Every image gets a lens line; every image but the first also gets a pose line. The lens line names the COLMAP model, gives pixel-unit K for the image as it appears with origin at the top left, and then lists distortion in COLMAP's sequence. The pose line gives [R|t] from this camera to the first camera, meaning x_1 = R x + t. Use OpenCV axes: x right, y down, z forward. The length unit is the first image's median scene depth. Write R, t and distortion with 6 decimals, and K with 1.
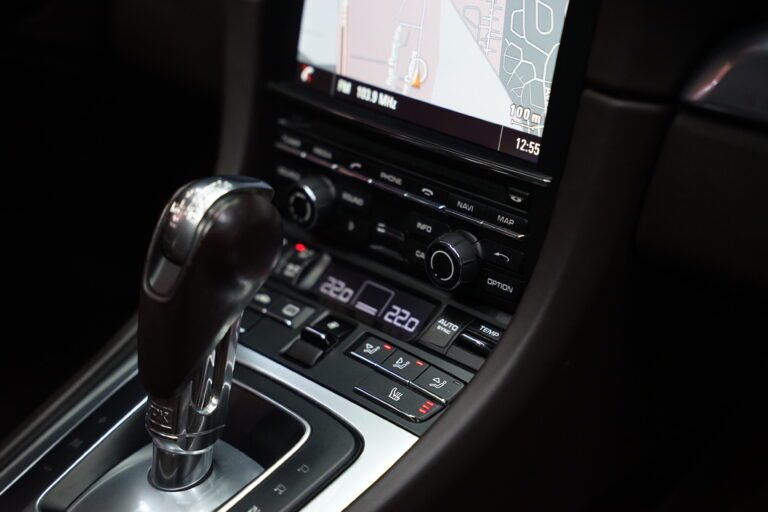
lens RADIAL K [[1488.7, 0, 384.0], [0, 1488.7, 256.0], [0, 0, 1]] dist [0.482071, -1.186959]
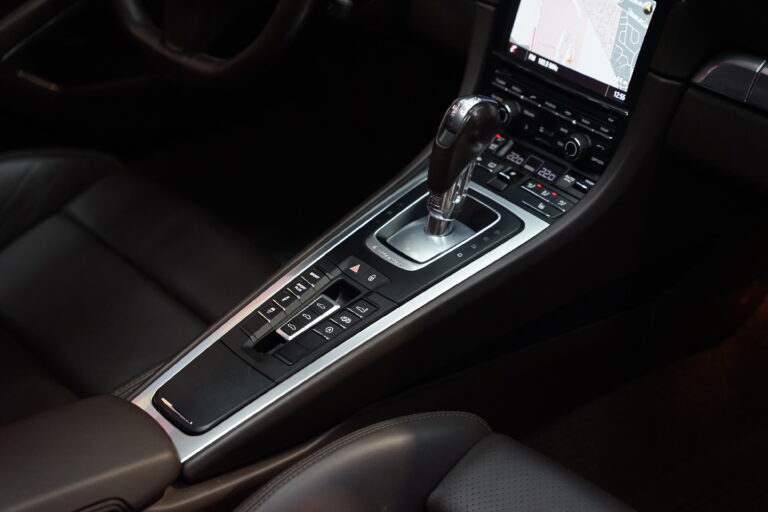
lens RADIAL K [[1488.7, 0, 384.0], [0, 1488.7, 256.0], [0, 0, 1]] dist [0.482071, -1.186959]
pose [[0.991652, 0.116910, -0.054397, -0.088311], [-0.114761, 0.992543, 0.041092, 0.098388], [0.058796, -0.034507, 0.997673, -1.118256]]
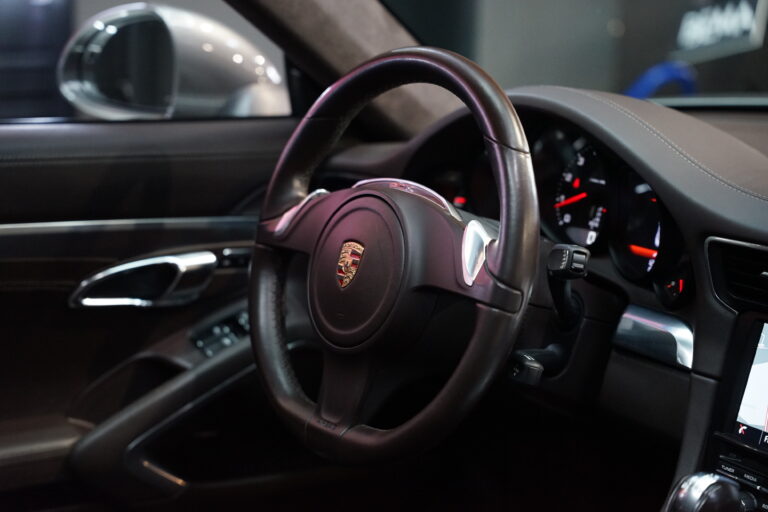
lens RADIAL K [[1488.7, 0, 384.0], [0, 1488.7, 256.0], [0, 0, 1]] dist [0.482071, -1.186959]
pose [[0.982298, 0.118398, -0.145163, -0.236826], [-0.153849, 0.952008, -0.264595, 0.220902], [0.106869, 0.282244, 0.953371, -0.762013]]
